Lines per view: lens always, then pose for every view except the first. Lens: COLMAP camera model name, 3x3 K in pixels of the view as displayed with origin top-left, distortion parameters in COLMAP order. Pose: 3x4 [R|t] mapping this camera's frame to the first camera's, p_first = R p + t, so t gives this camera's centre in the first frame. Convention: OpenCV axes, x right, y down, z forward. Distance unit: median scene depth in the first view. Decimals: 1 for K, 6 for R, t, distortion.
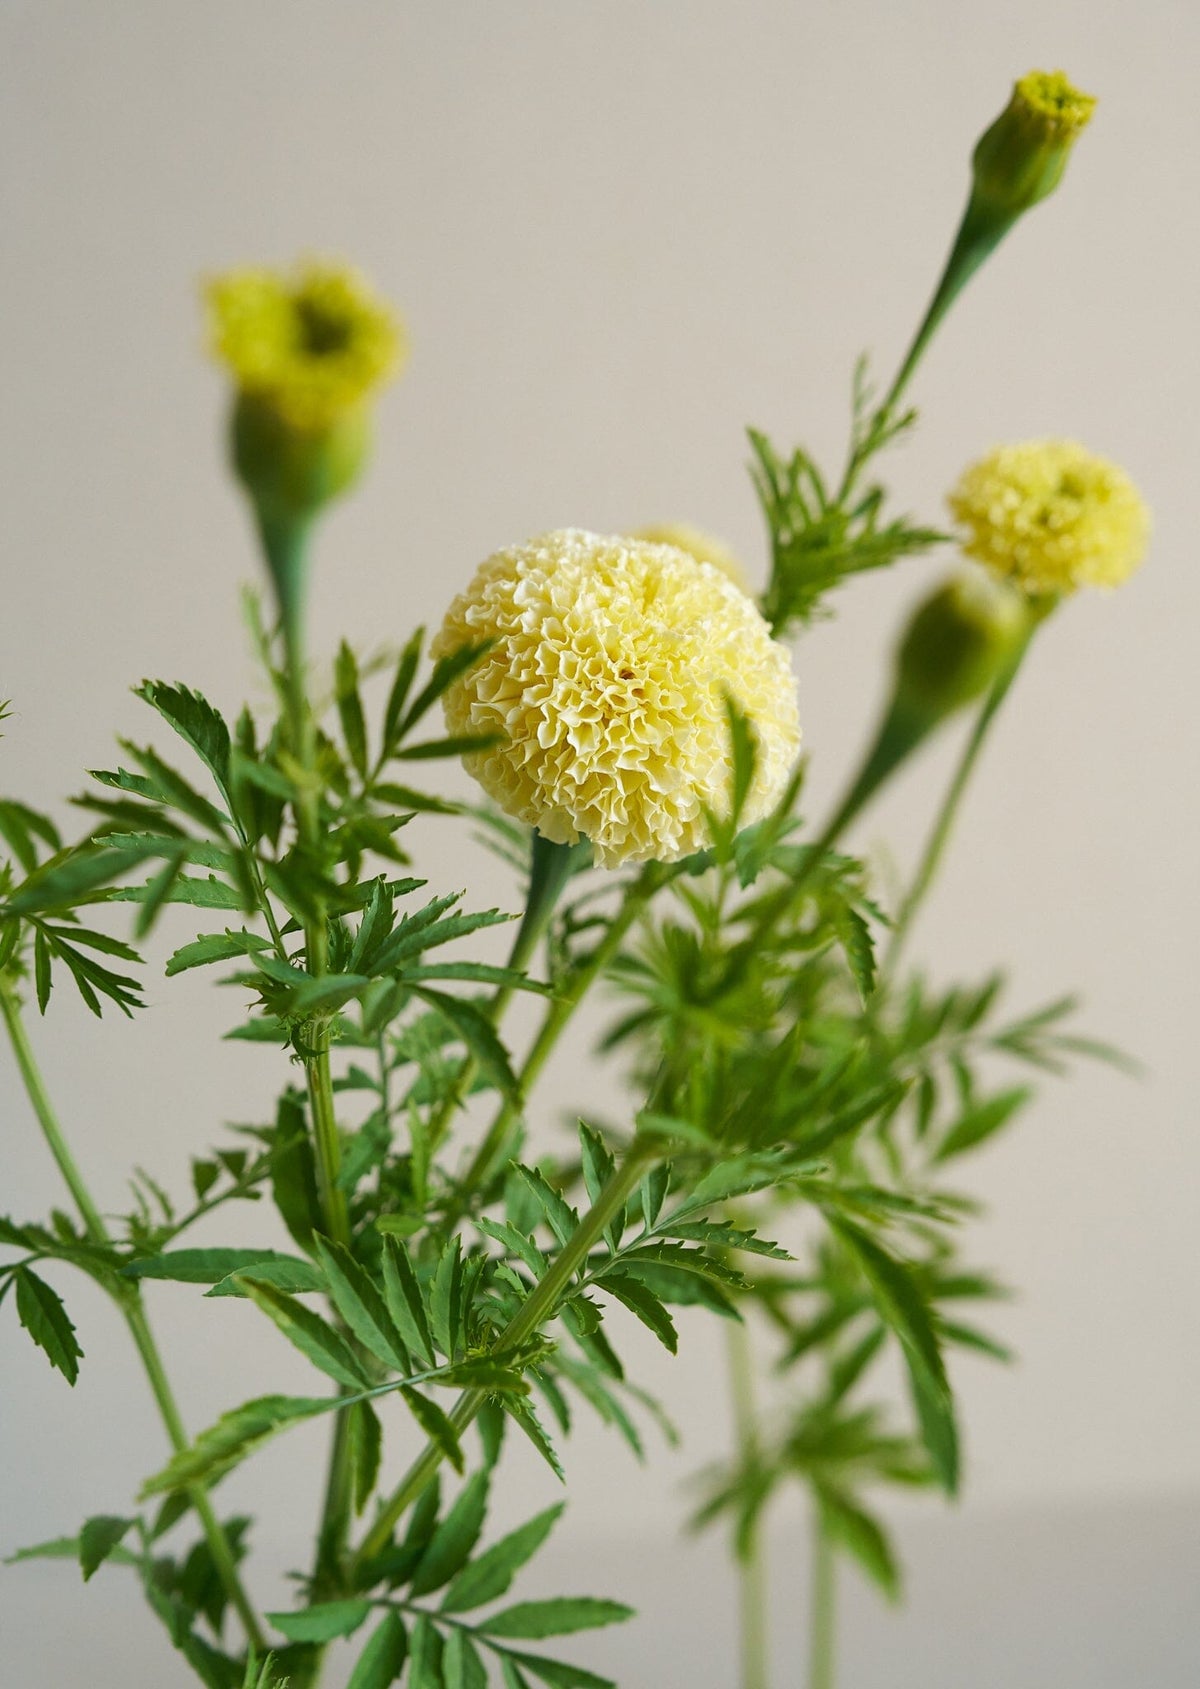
lens RADIAL K [[2572.3, 0, 605.2], [0, 2572.3, 839.7], [0, 0, 1]] dist [-0.032409, 0.000000]
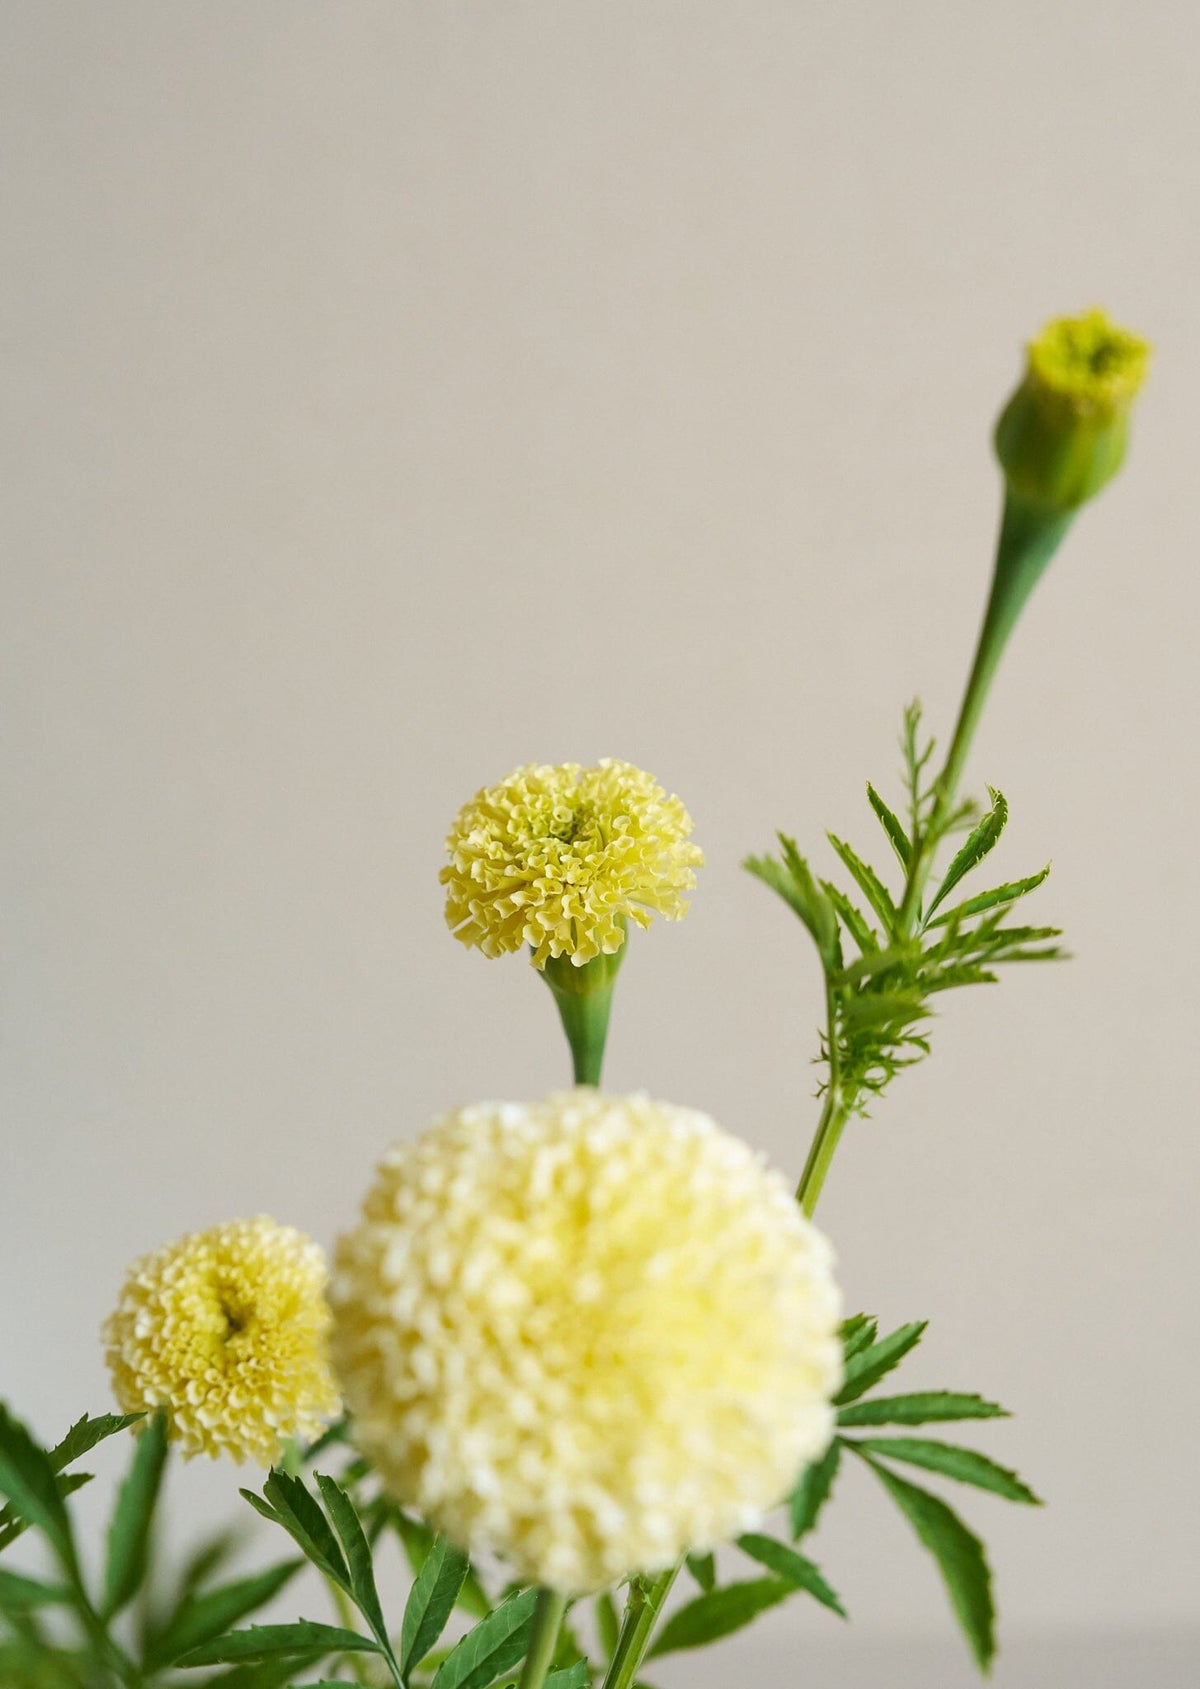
lens RADIAL K [[2572.3, 0, 608.1], [0, 2572.3, 834.2], [0, 0, 1]] dist [-0.032409, 0.000000]
pose [[0.966853, -0.142028, -0.212188, 0.192393], [0.162618, 0.983202, 0.082878, -0.259895], [0.196853, -0.114636, 0.973708, 0.316040]]
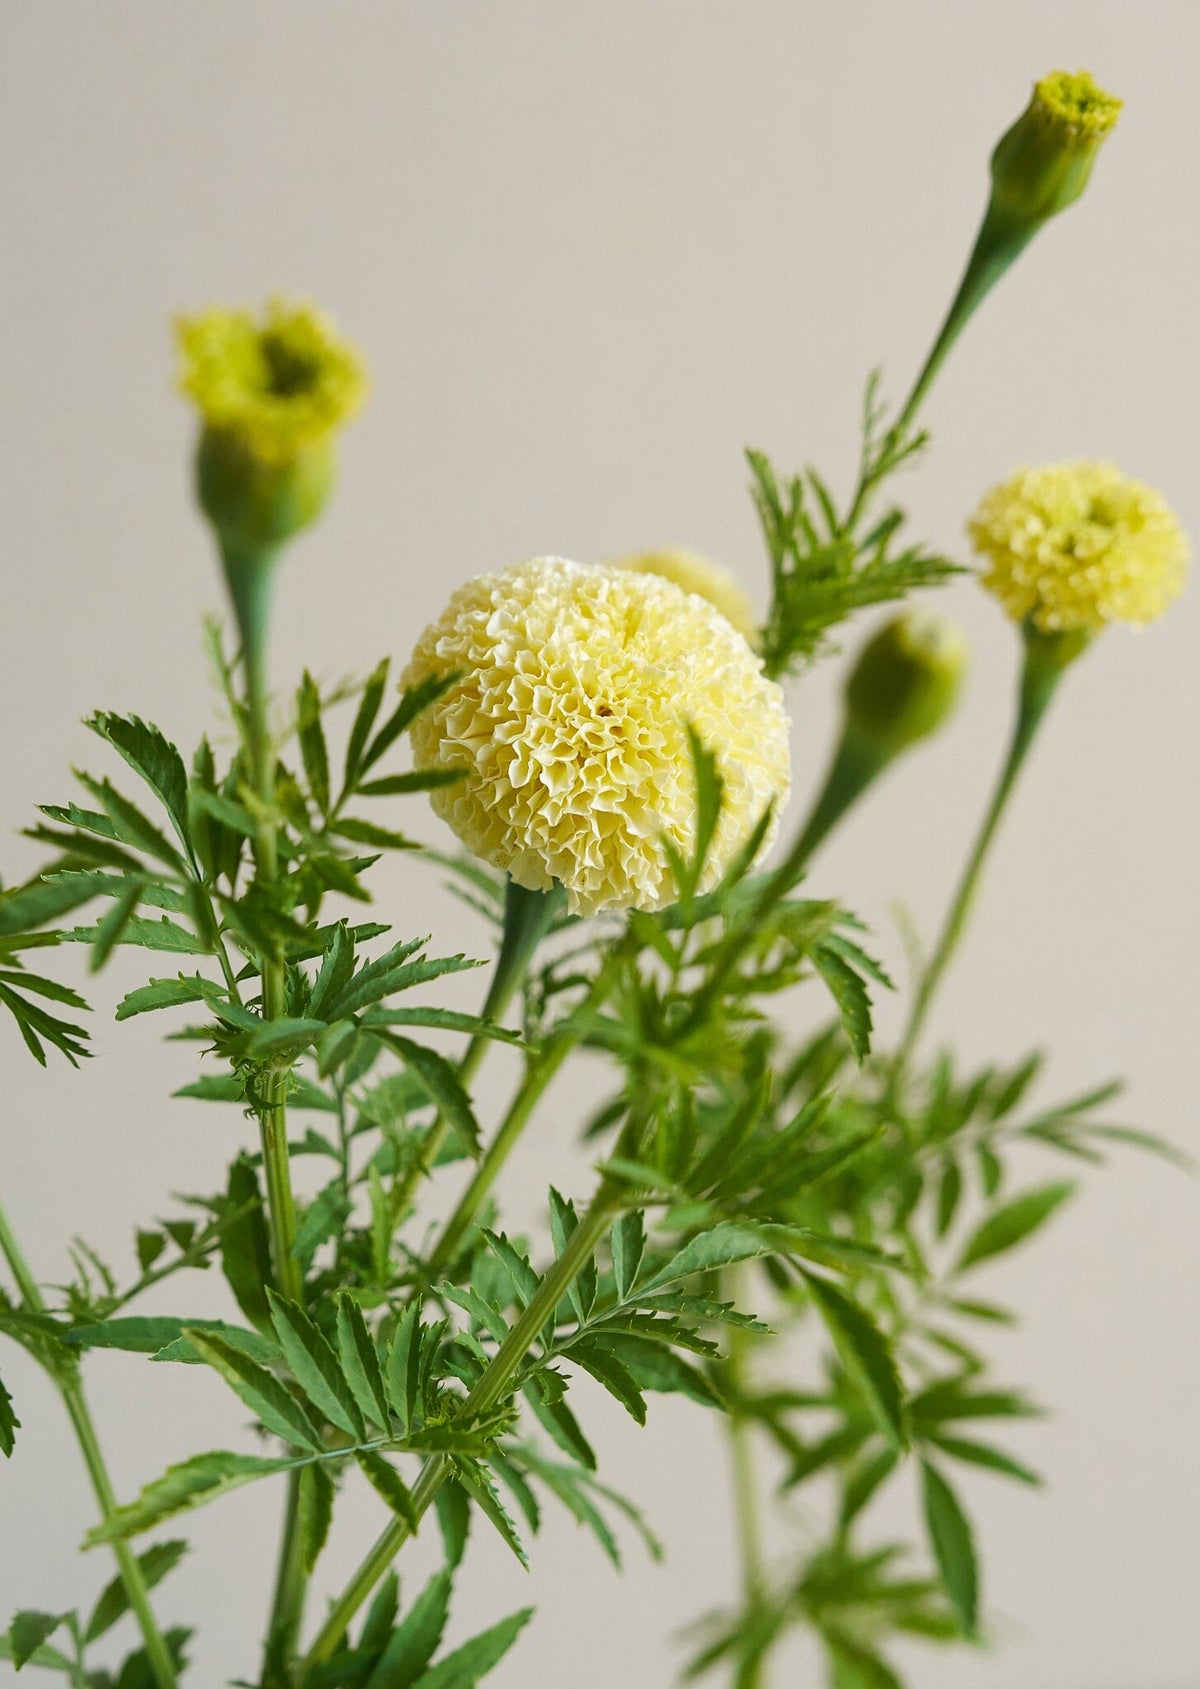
lens RADIAL K [[3348.3, 0, 584.4], [0, 3348.3, 857.4], [0, 0, 1]] dist [-0.036131, 0.000000]
pose [[0.999718, 0.012920, -0.019903, 0.025695], [-0.013400, 0.999617, -0.024207, 0.019145], [0.019582, 0.024467, 0.999509, -0.227859]]
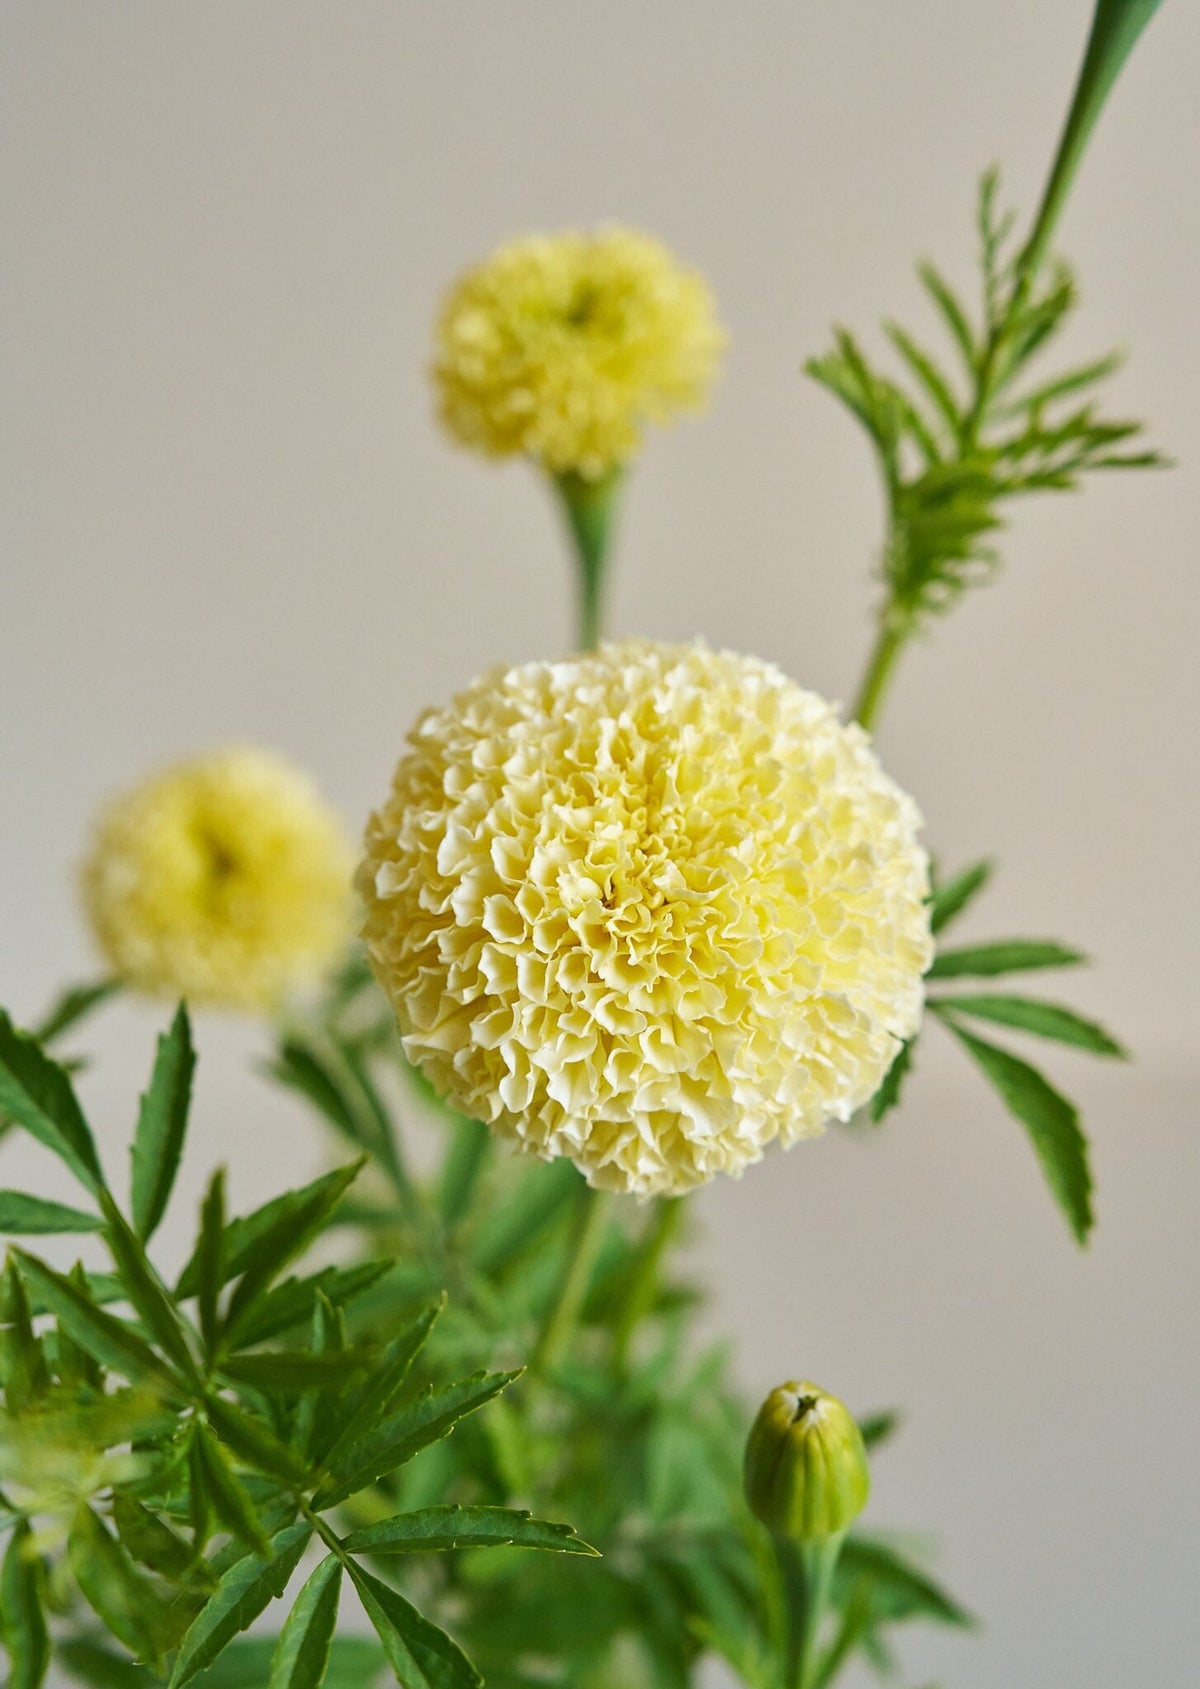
lens RADIAL K [[2572.3, 0, 582.9], [0, 2572.3, 844.3], [0, 0, 1]] dist [-0.032409, 0.000000]
pose [[0.970941, -0.124482, -0.204398, 0.128773], [0.185713, 0.930600, 0.315427, -0.288393], [0.150948, -0.344220, 0.926675, 0.406914]]
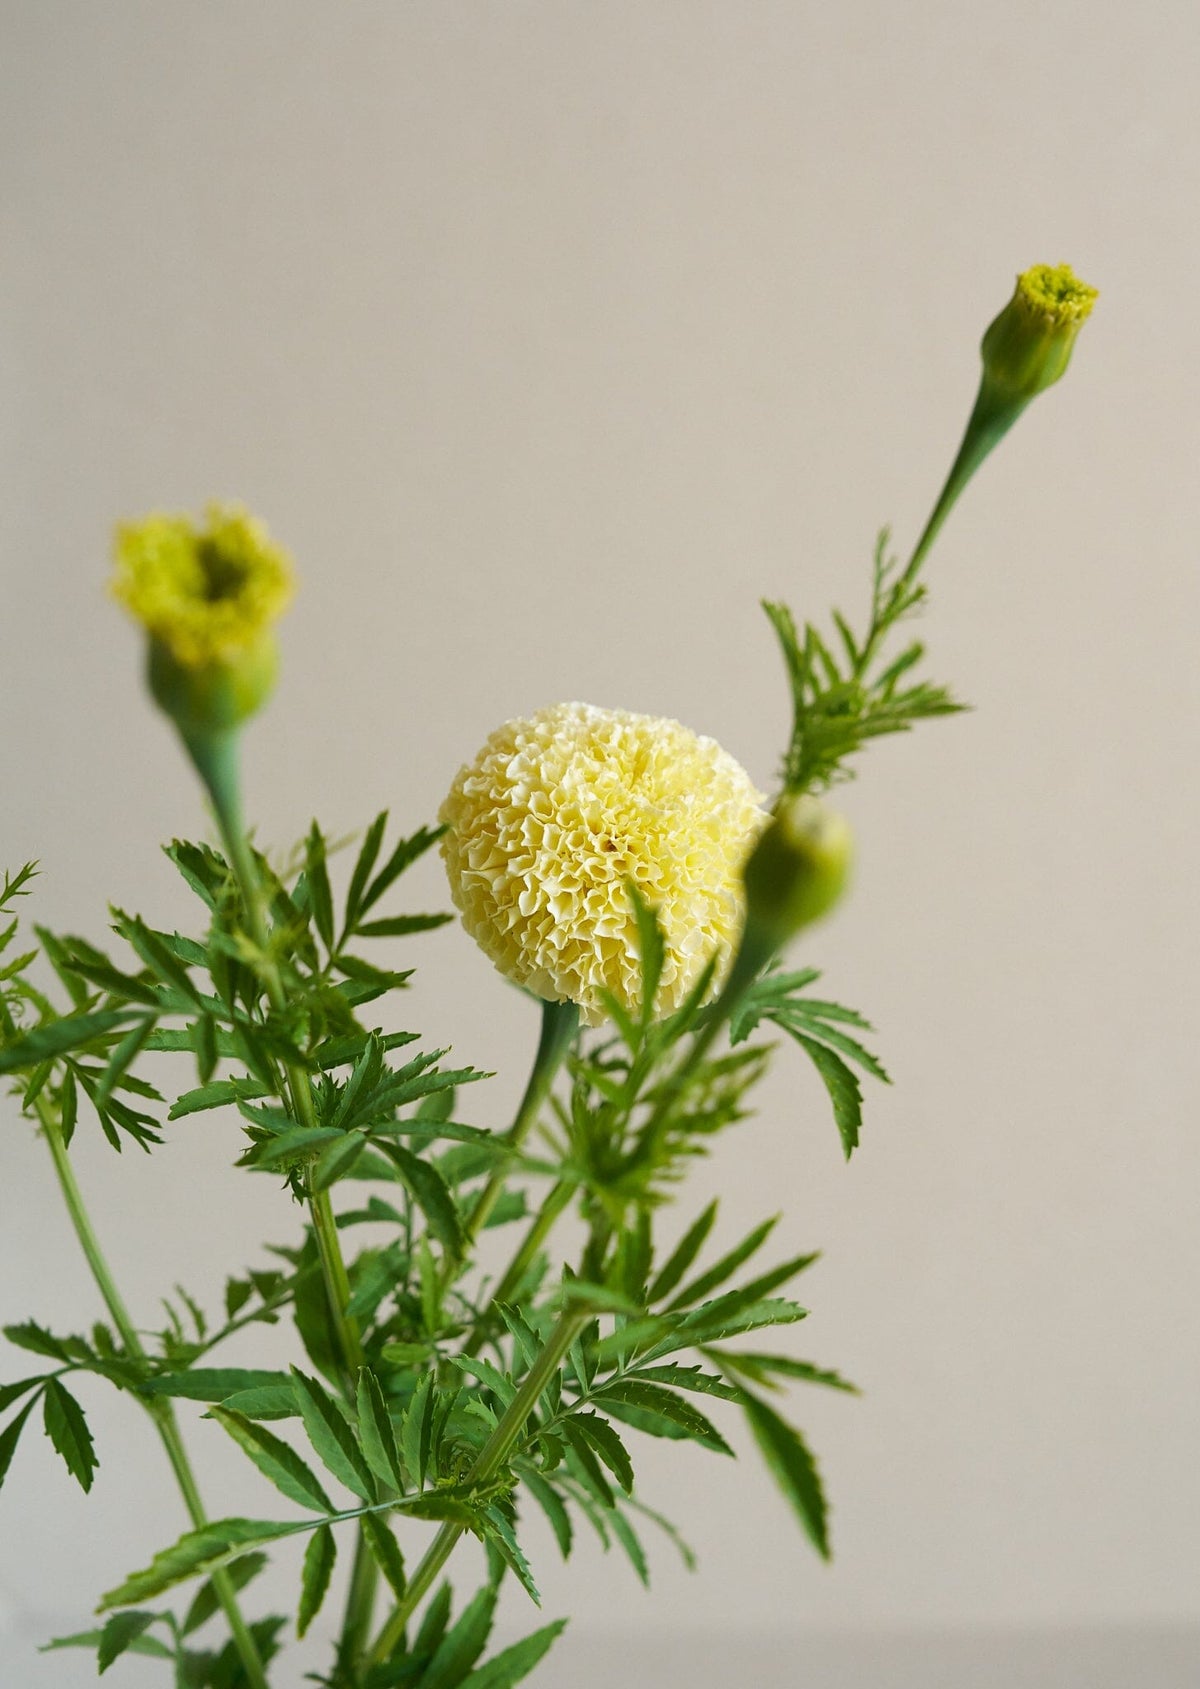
lens RADIAL K [[2572.3, 0, 610.3], [0, 2572.3, 832.1], [0, 0, 1]] dist [-0.032409, 0.000000]
pose [[0.993699, 0.019986, -0.110286, 0.123284], [-0.022742, 0.999458, -0.023788, -0.043899], [0.109751, 0.026146, 0.993615, -0.054235]]
